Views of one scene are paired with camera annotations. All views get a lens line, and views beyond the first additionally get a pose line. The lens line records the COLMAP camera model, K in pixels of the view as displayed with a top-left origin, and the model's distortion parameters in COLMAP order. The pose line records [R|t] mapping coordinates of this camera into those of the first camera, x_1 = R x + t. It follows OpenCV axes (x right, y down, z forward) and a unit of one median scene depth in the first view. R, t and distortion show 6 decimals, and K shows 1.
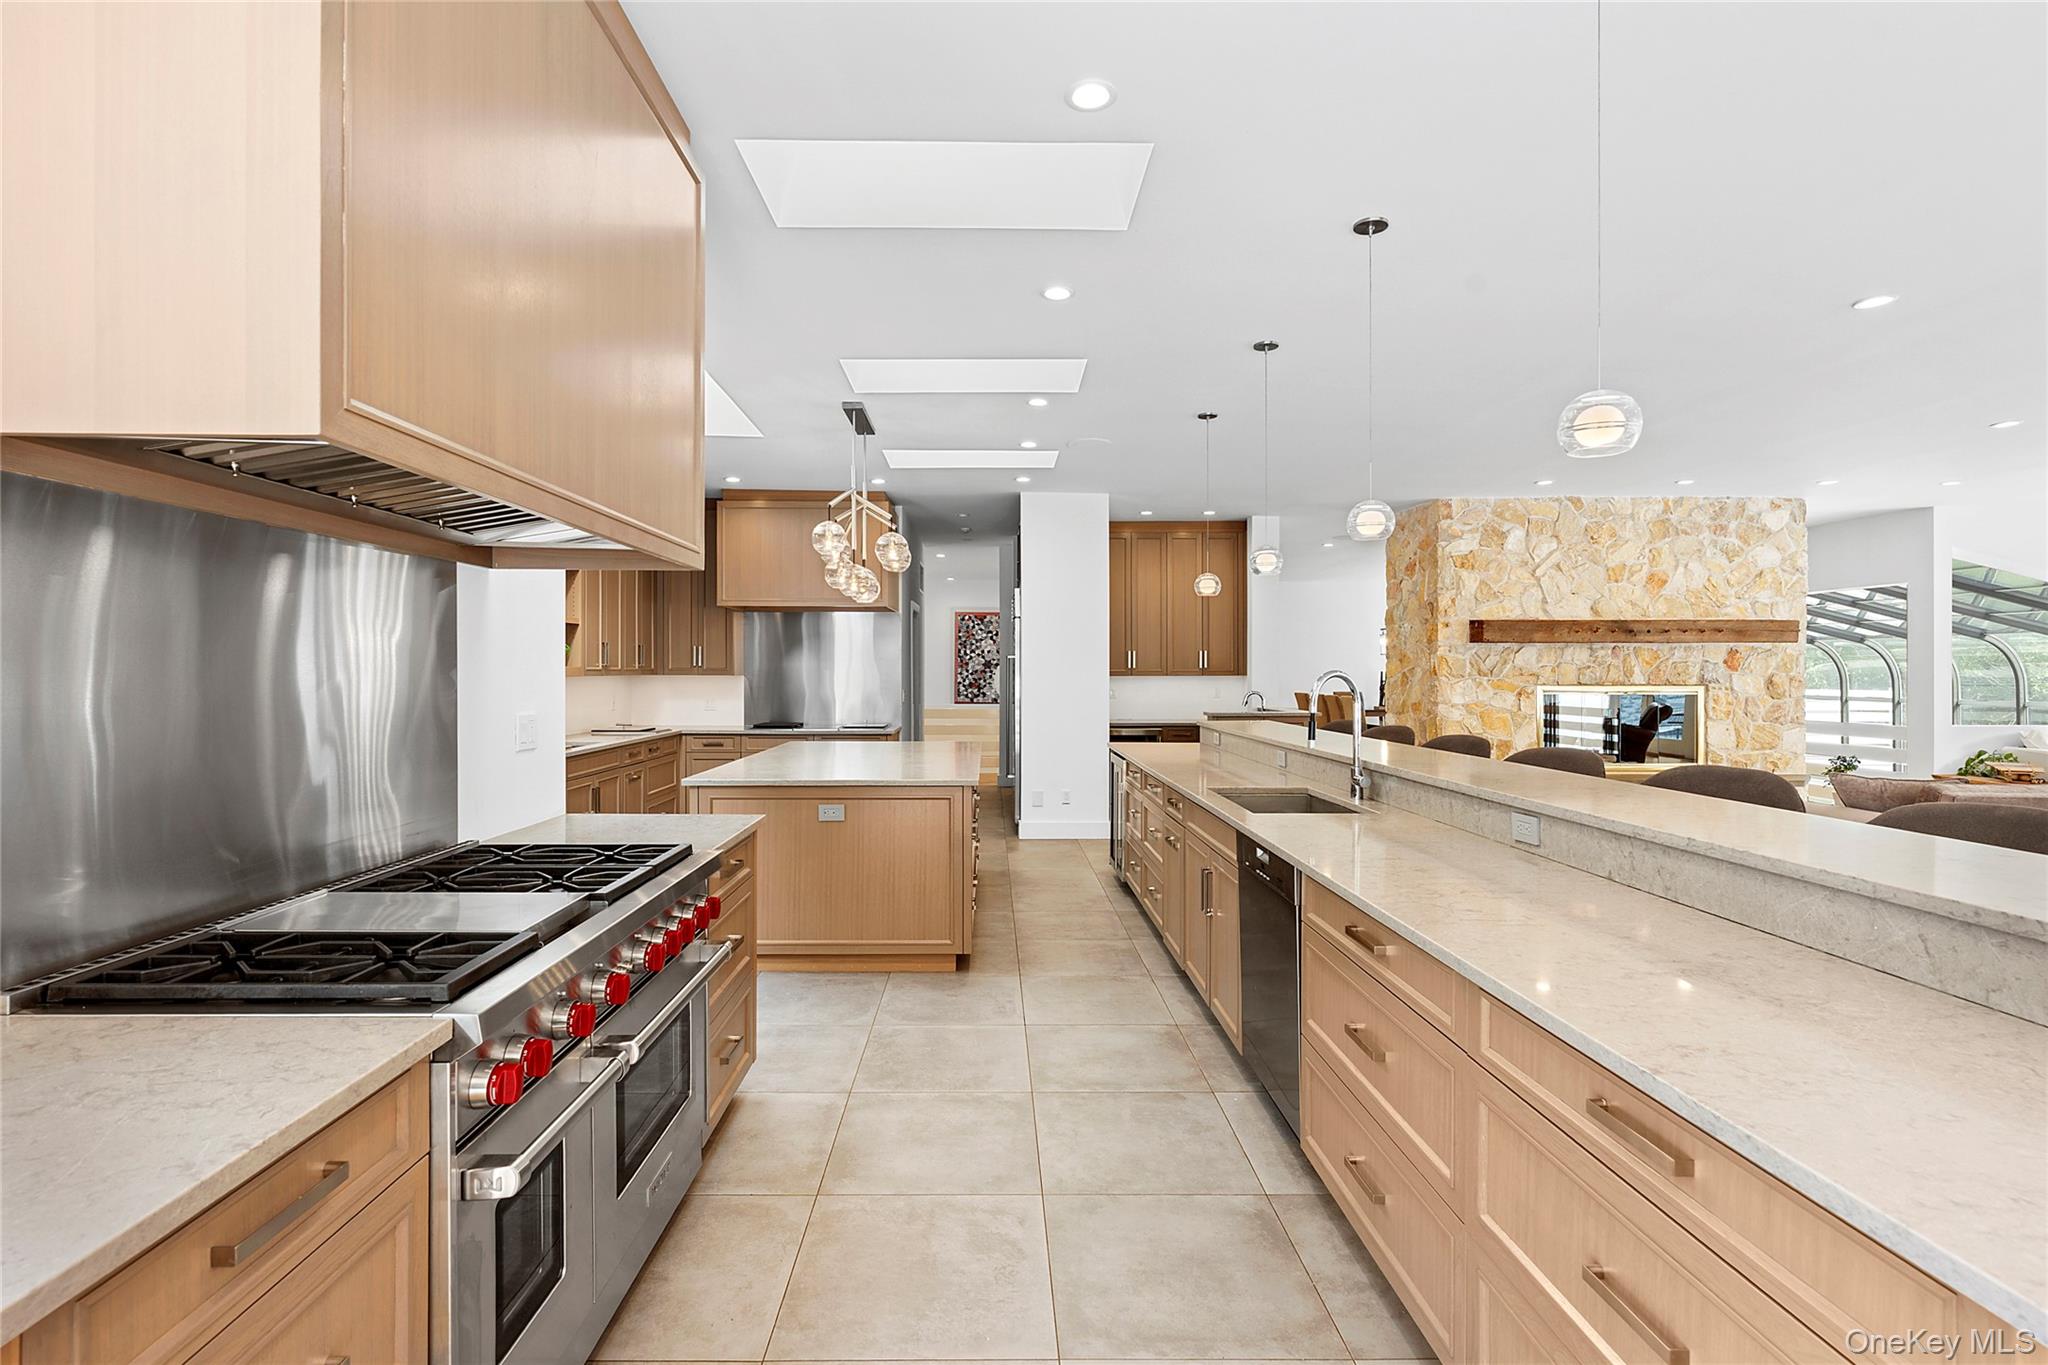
lens RADIAL K [[930.2, 0, 1020.2], [0, 930.2, 674.8], [0, 0, 1]] dist [0.002756, 0.000985]
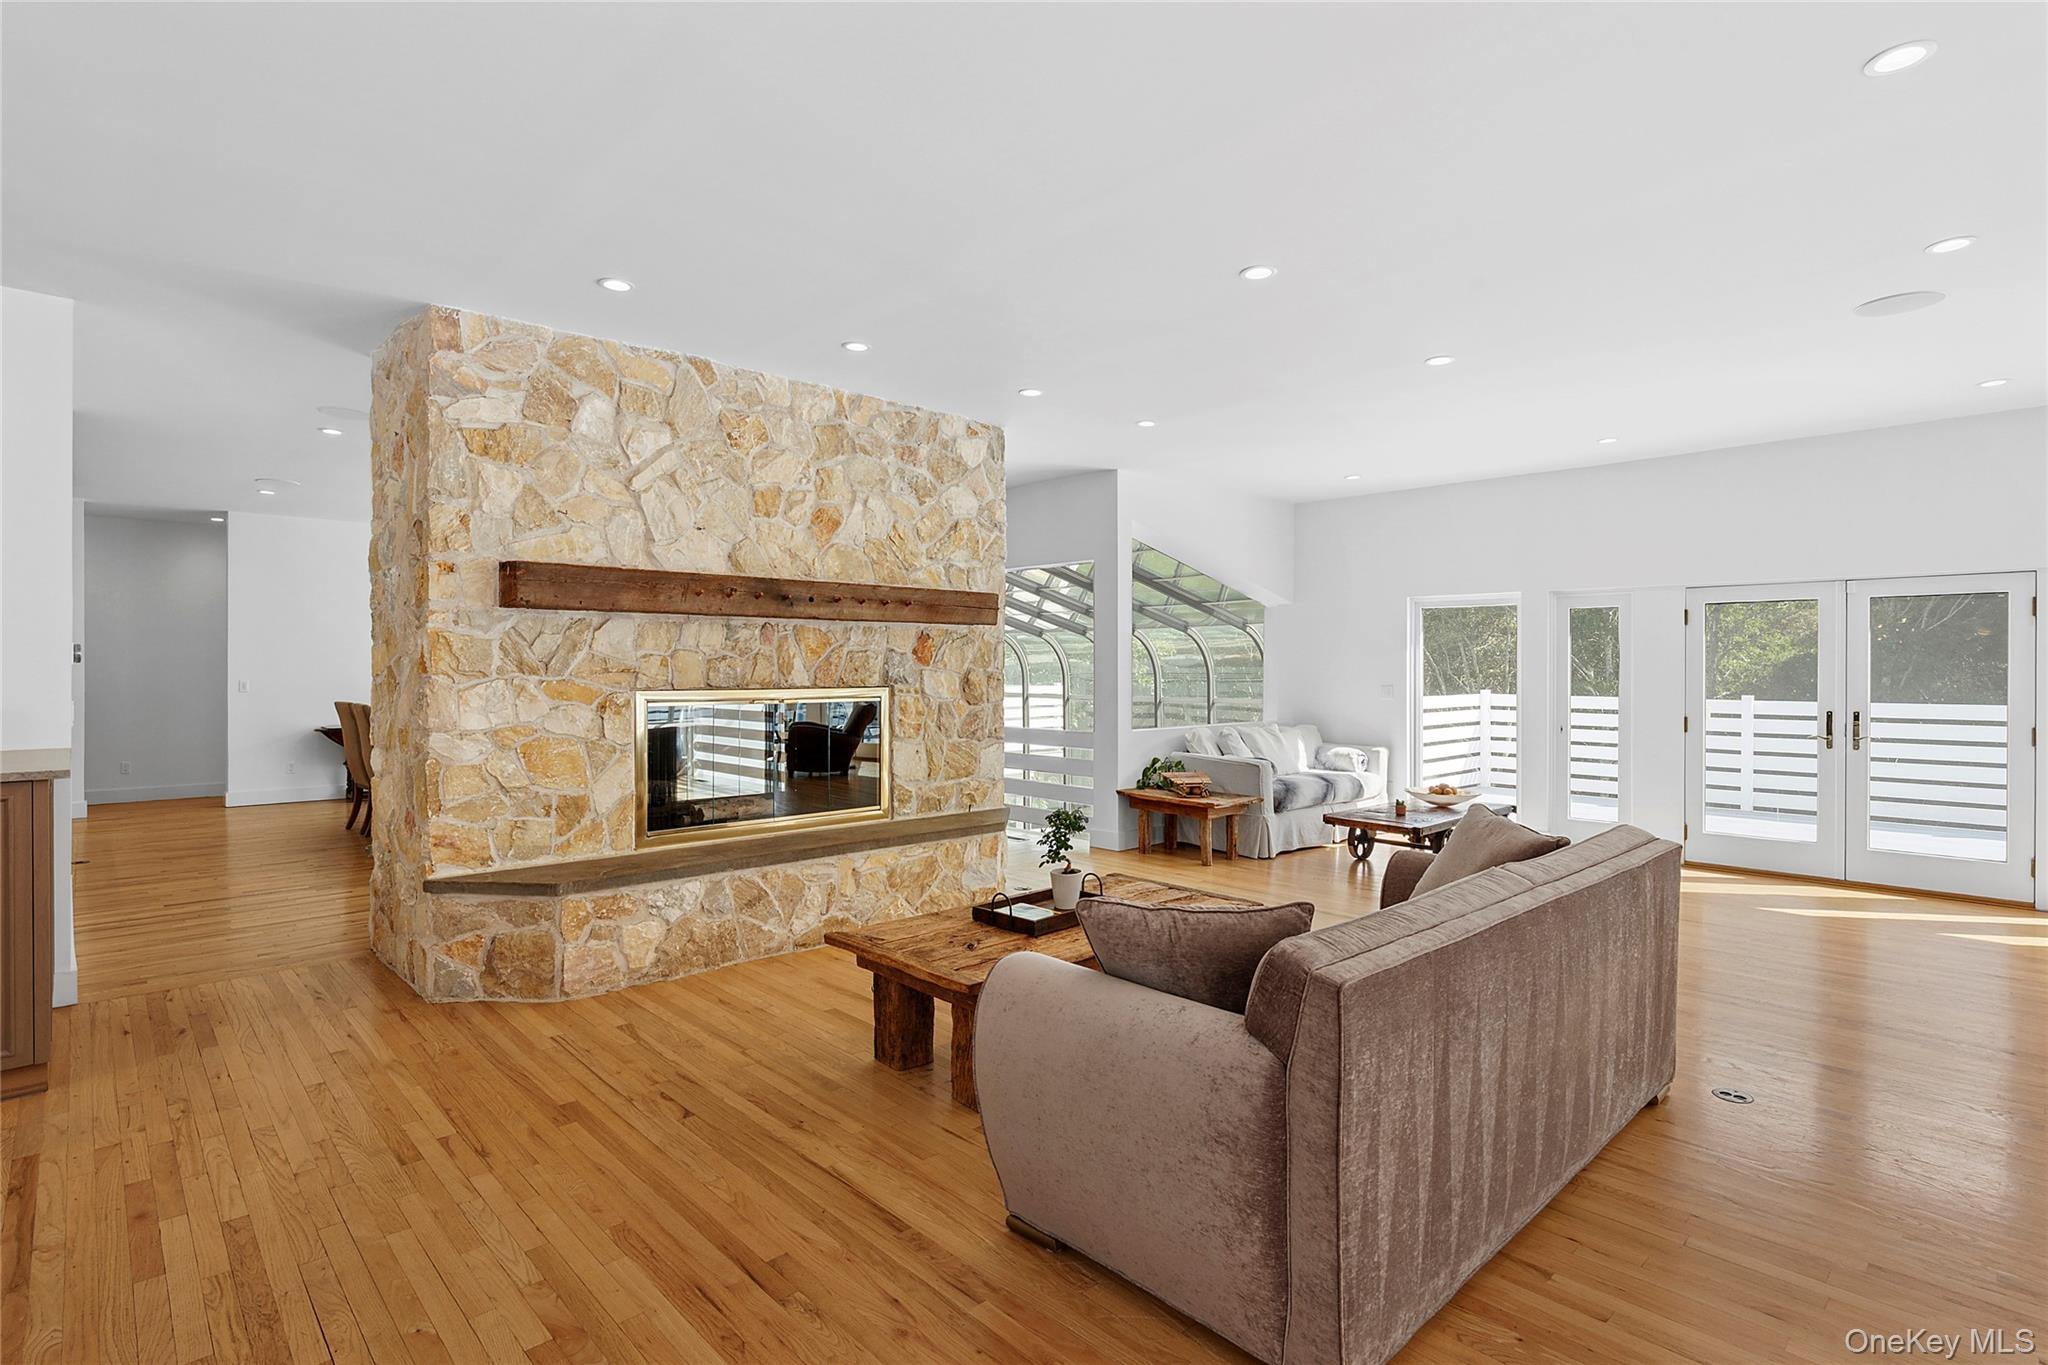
lens RADIAL K [[964.8, 0, 1014.6], [0, 964.8, 678.7], [0, 0, 1]] dist [0.004106, 0.000841]
pose [[0.744744, -0.006416, 0.667319, 0.343475], [-0.000439, 0.999949, 0.010104, -0.001281], [-0.667350, -0.007818, 0.744703, 0.430606]]
